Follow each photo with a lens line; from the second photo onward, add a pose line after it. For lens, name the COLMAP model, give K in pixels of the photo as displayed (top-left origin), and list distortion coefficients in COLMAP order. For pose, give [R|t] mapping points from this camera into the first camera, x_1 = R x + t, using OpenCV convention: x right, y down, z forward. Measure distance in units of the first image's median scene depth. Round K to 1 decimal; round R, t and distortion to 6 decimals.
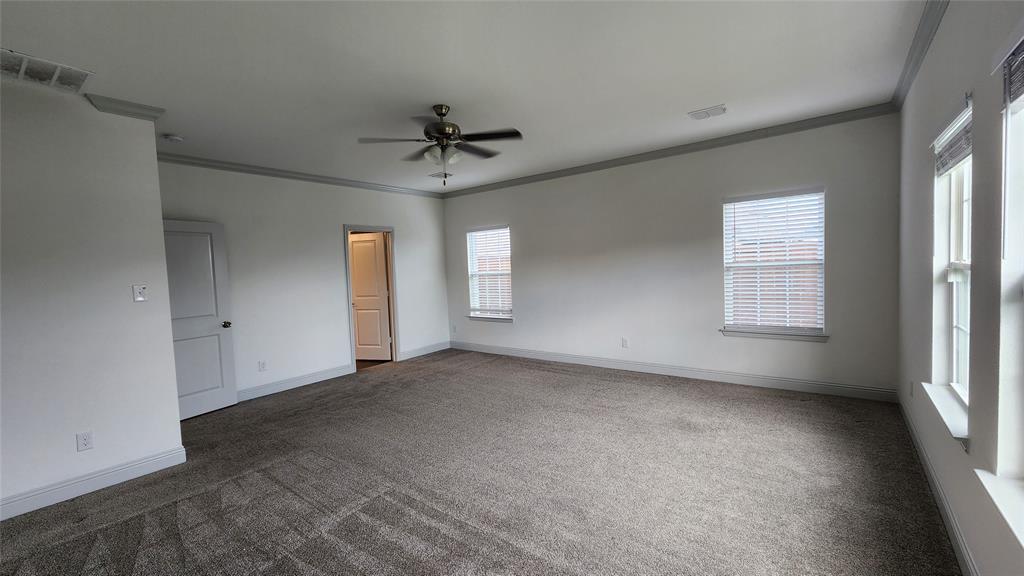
lens RADIAL K [[418.6, 0, 502.5], [0, 418.6, 286.0], [0, 0, 1]] dist [0.002151, 0.000394]
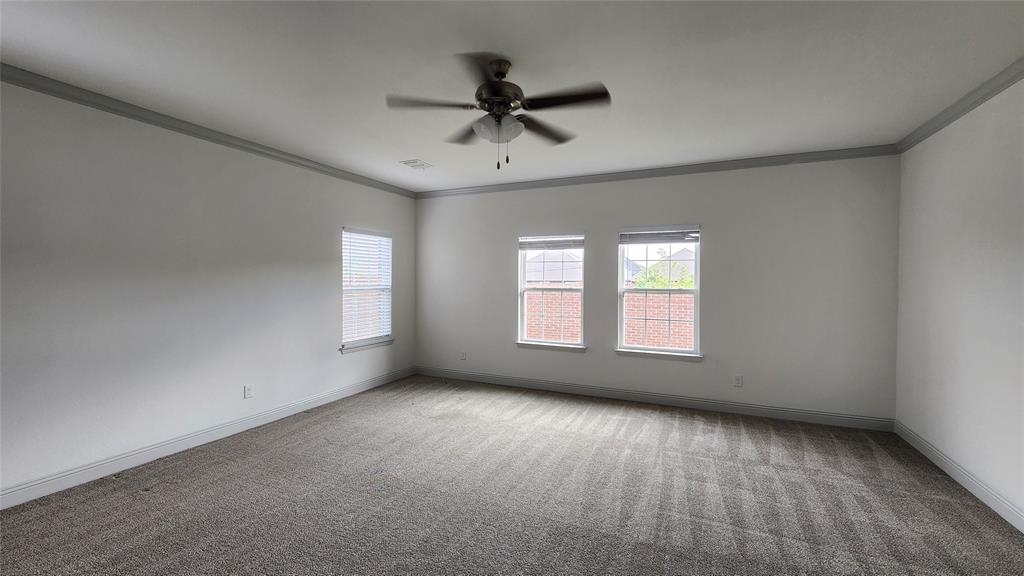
lens RADIAL K [[418.6, 0, 502.5], [0, 418.6, 286.0], [0, 0, 1]] dist [0.002151, 0.000394]
pose [[-0.236897, 0.025759, 0.971193, -0.701311], [0.040776, 0.999031, -0.016551, -0.022276], [-0.970679, 0.035681, -0.237718, 0.973244]]
